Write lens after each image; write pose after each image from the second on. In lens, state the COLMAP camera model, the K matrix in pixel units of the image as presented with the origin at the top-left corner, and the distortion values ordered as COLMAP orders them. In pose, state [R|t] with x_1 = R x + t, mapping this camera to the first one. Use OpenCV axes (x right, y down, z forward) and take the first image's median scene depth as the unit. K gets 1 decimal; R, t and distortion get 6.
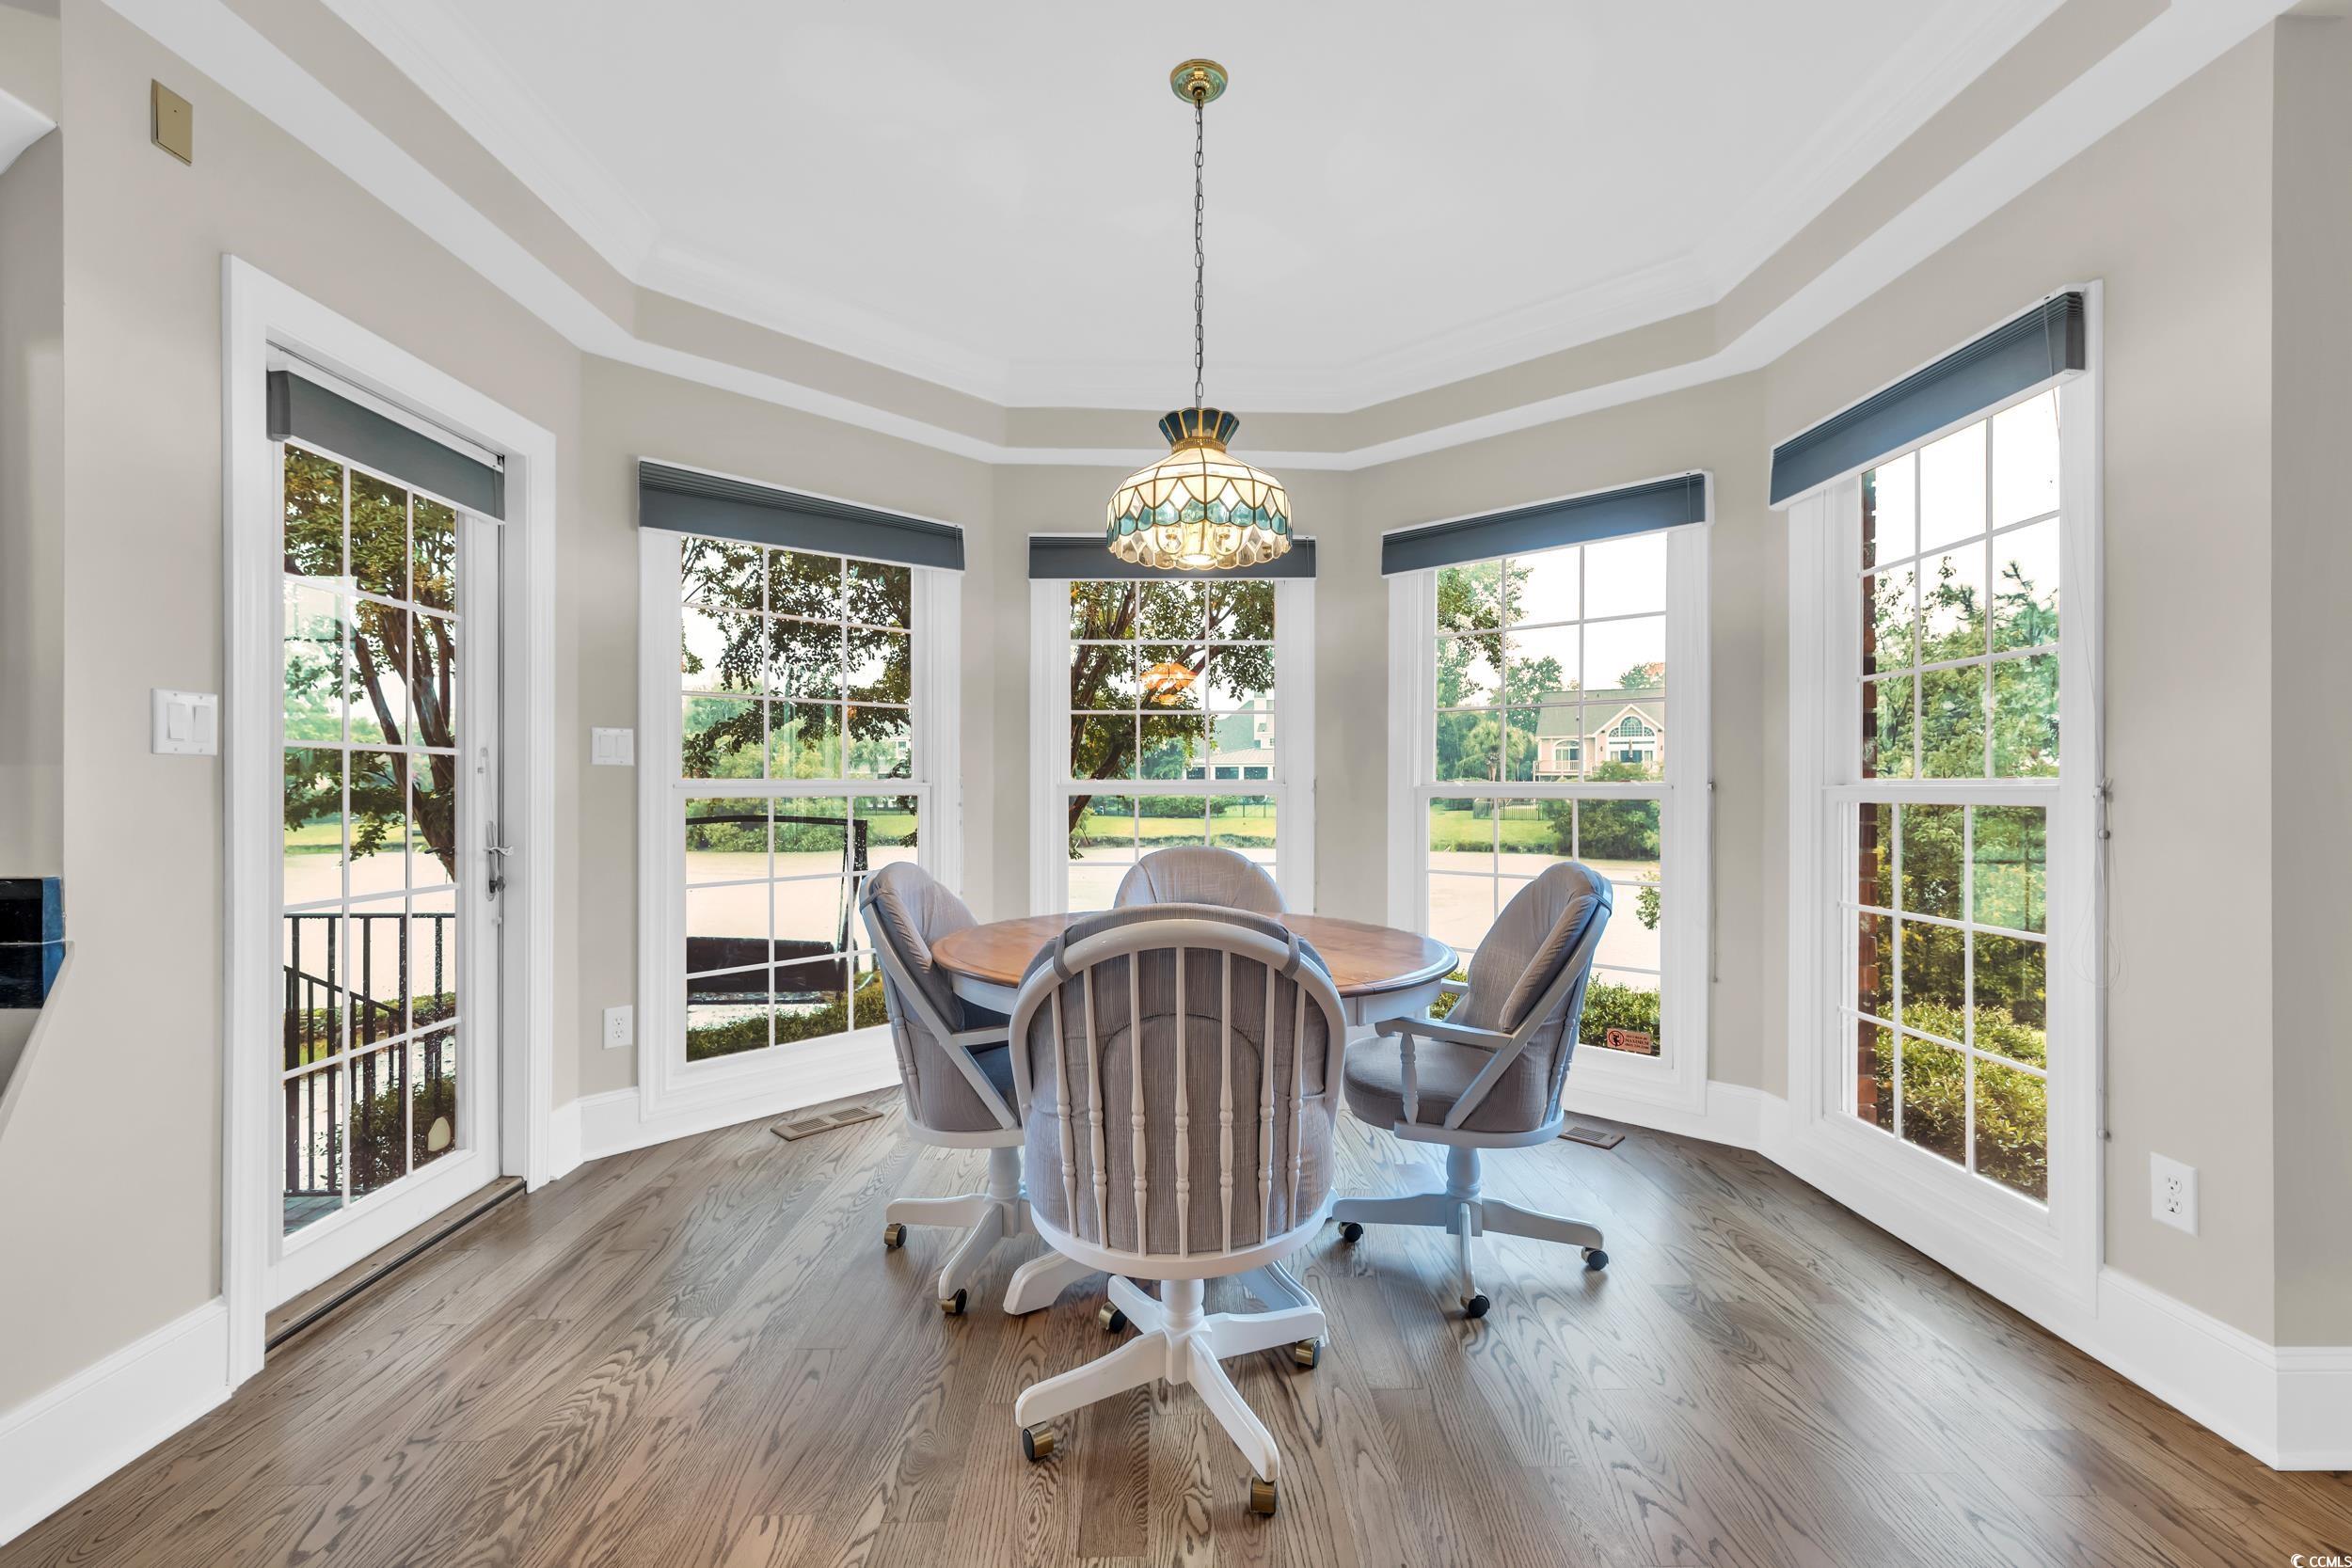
lens RADIAL K [[985.5, 0, 1181.5], [0, 985.5, 779.6], [0, 0, 1]] dist [-0.000179, -0.000658]
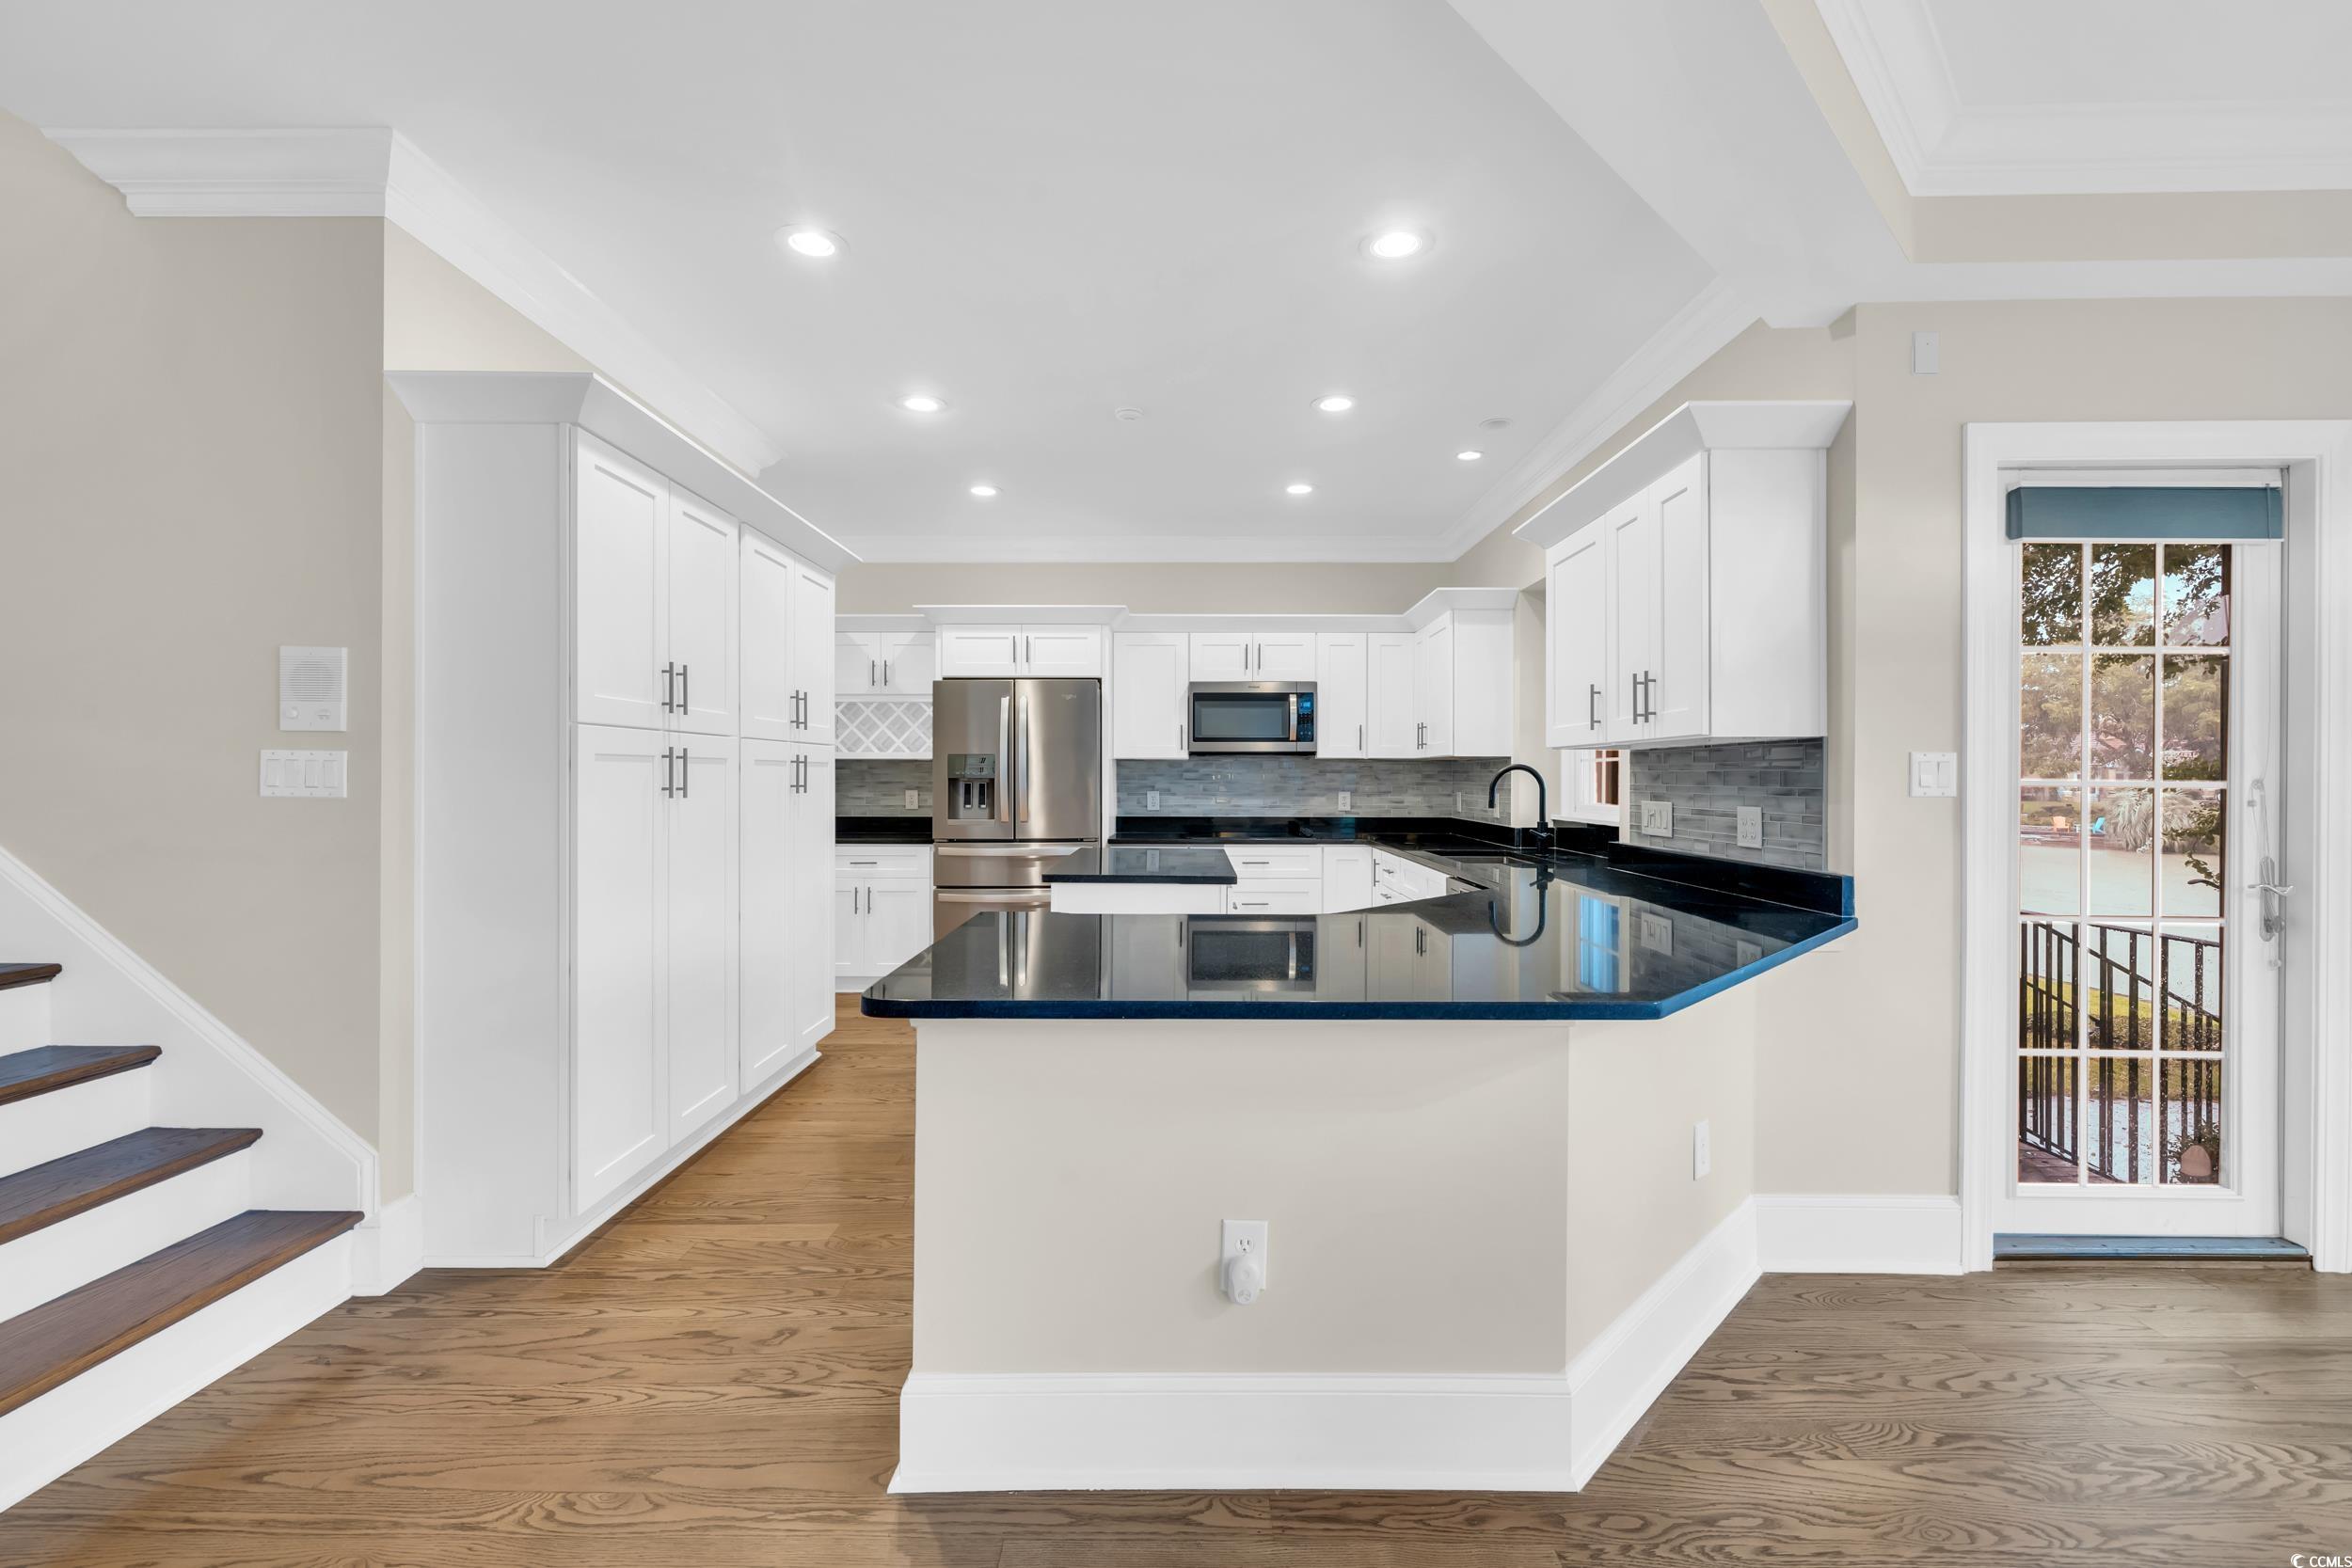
lens RADIAL K [[985.5, 0, 1181.5], [0, 985.5, 779.6], [0, 0, 1]] dist [-0.000179, -0.000658]
pose [[-0.033918, 0.002719, -0.999421, 0.373057], [-0.001088, 0.999996, 0.002758, -0.046206], [0.999424, 0.001181, -0.033915, -0.018109]]
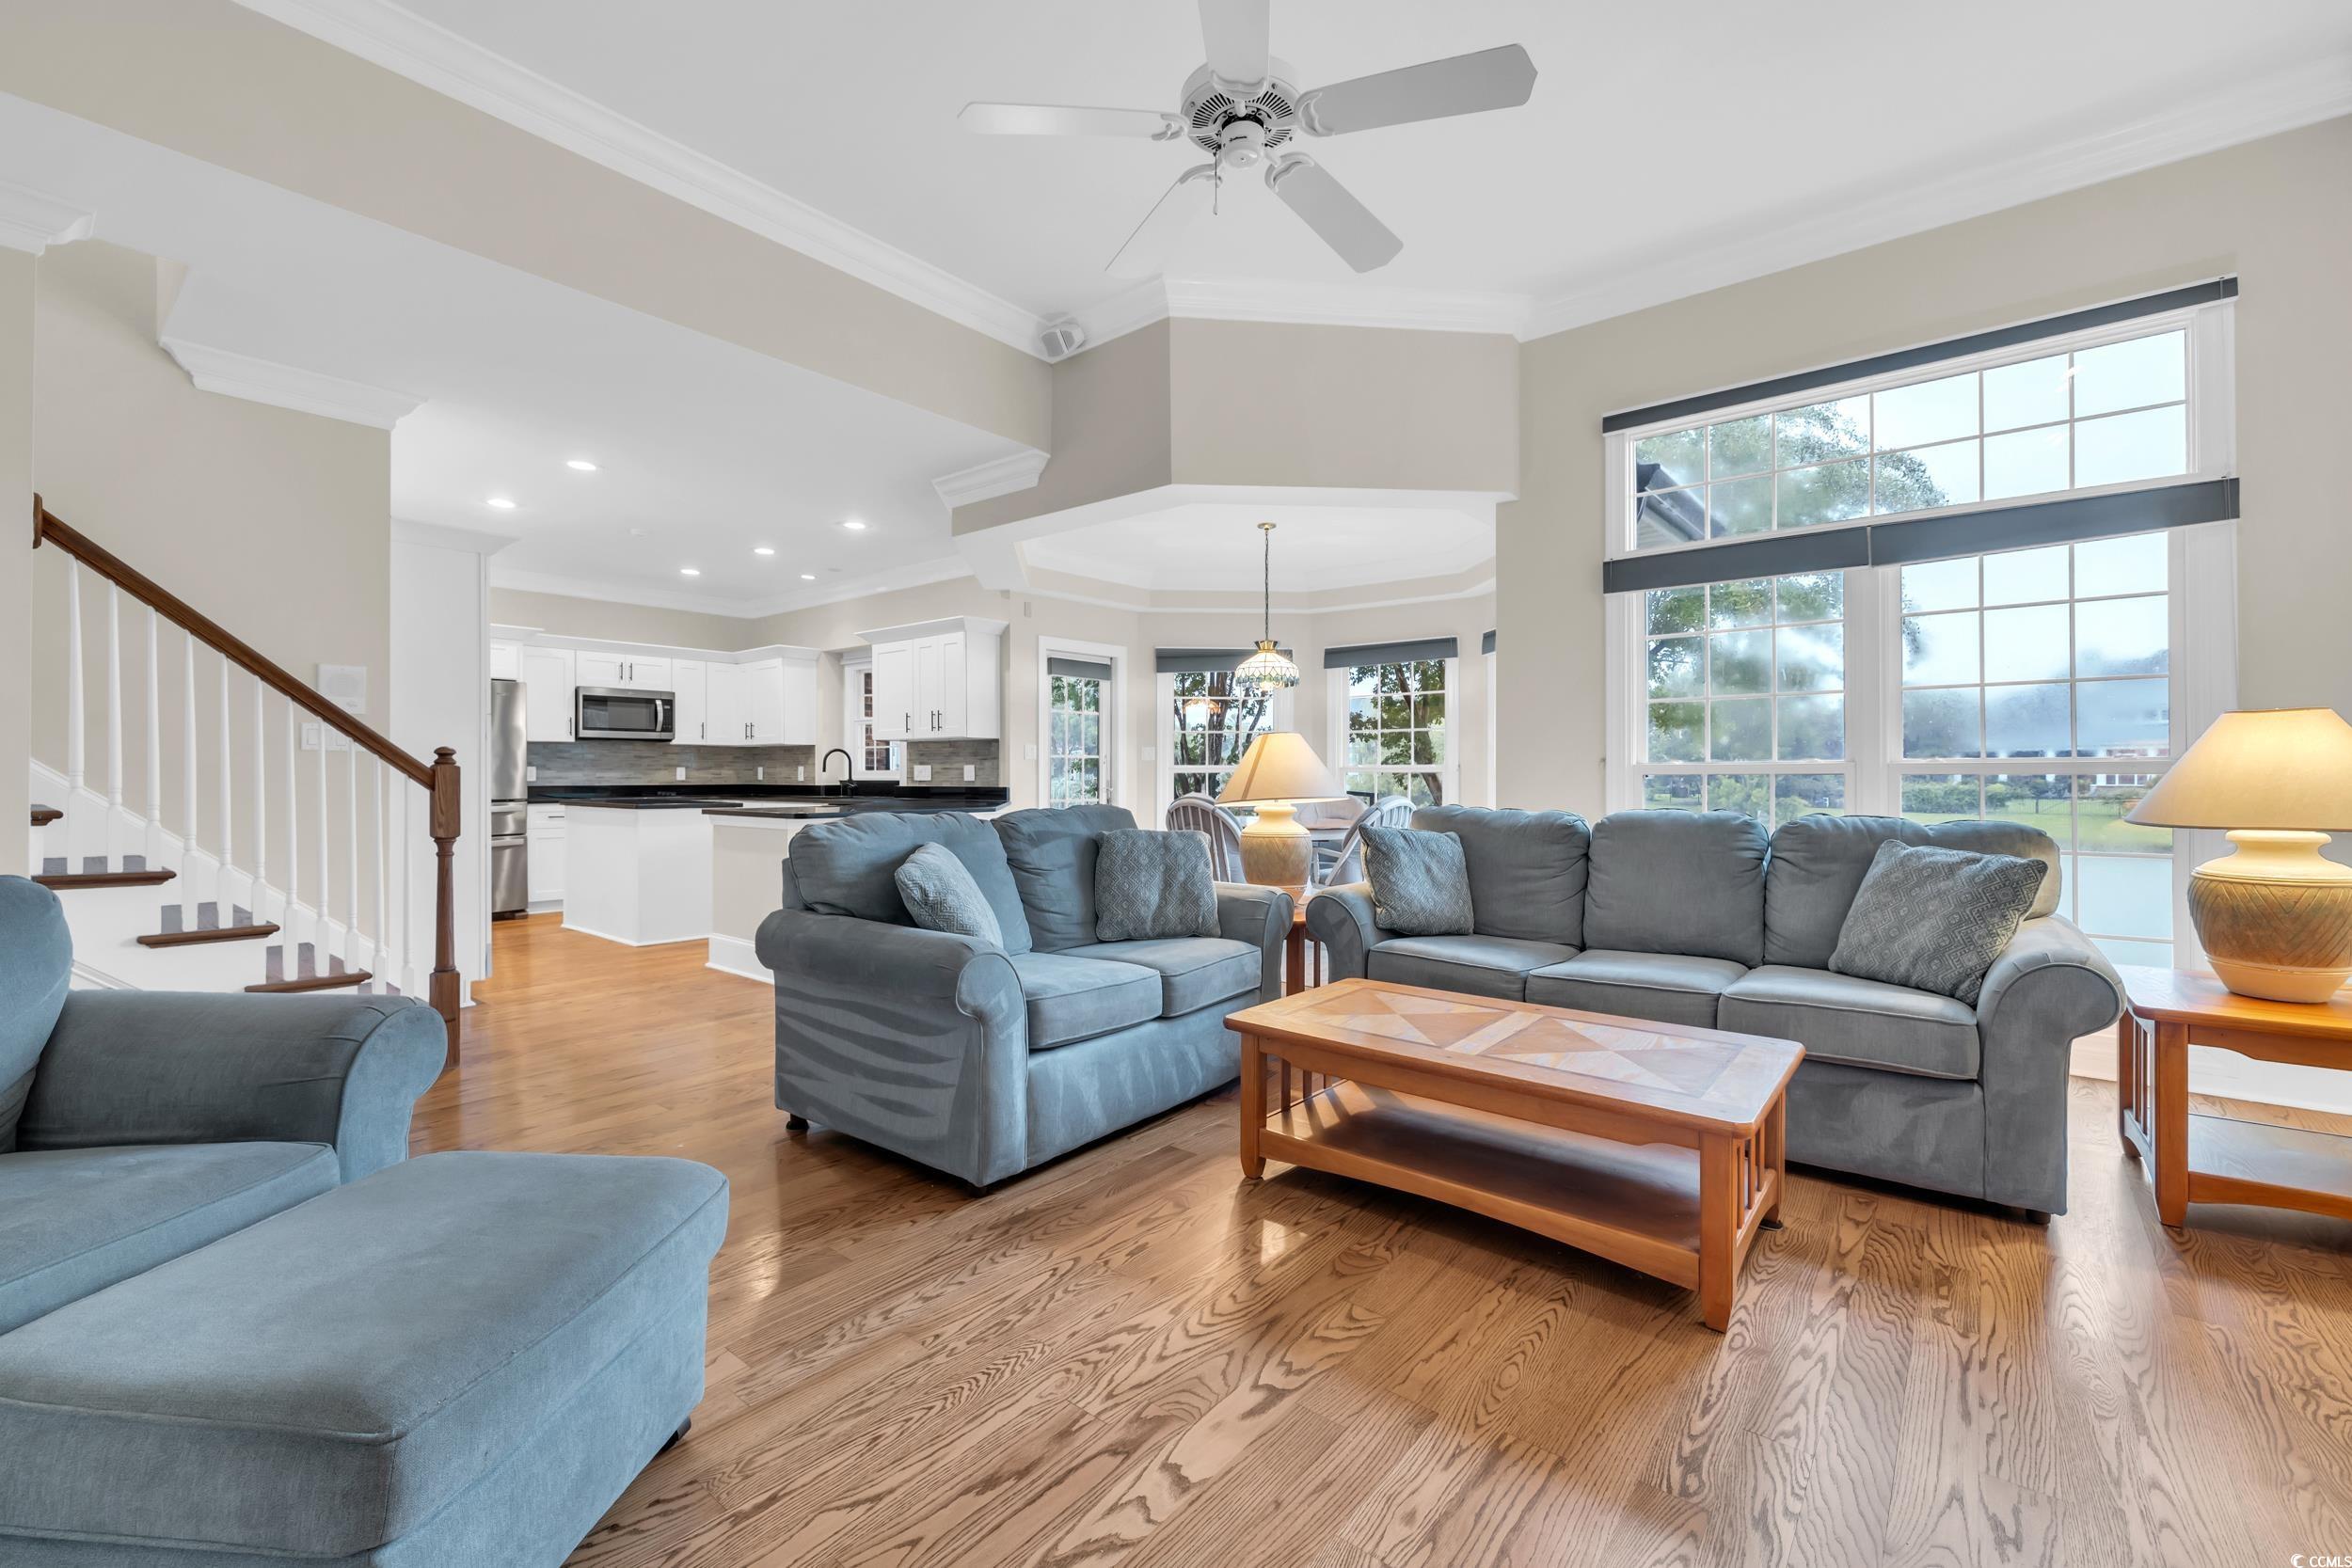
lens RADIAL K [[985.5, 0, 1181.5], [0, 985.5, 779.6], [0, 0, 1]] dist [-0.000179, -0.000658]
pose [[0.761659, 0.004464, -0.647962, 1.914728], [0.002626, 0.999947, 0.009976, 0.017399], [0.647972, -0.009300, 0.761607, -1.553896]]
